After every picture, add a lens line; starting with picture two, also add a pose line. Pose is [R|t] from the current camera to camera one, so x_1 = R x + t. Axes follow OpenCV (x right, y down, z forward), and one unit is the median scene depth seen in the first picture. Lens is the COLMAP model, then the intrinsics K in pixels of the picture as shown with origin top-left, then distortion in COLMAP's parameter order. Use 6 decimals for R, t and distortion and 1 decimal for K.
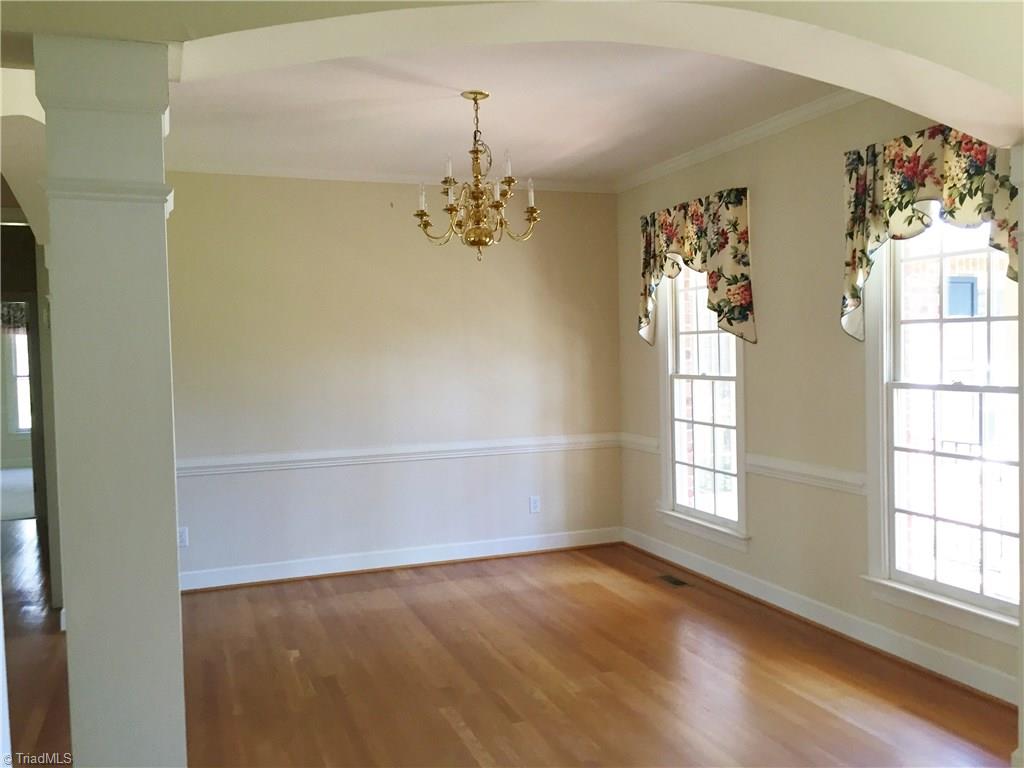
lens RADIAL K [[882.4, 0, 505.0], [0, 882.4, 387.7], [0, 0, 1]] dist [0.085345, -0.120186]
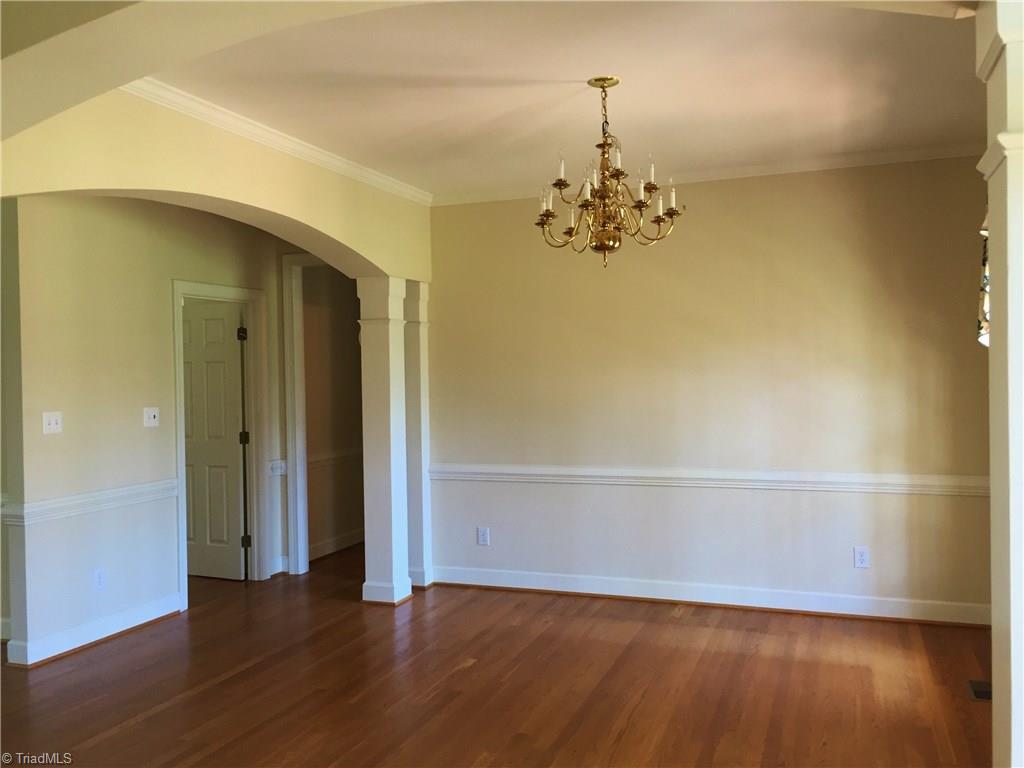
lens RADIAL K [[882.4, 0, 505.0], [0, 882.4, 387.7], [0, 0, 1]] dist [0.085345, -0.120186]
pose [[0.753478, 0.020823, -0.657143, 0.366308], [-0.026804, 0.999640, 0.000942, -0.015665], [0.656926, 0.016904, 0.753765, 0.201065]]
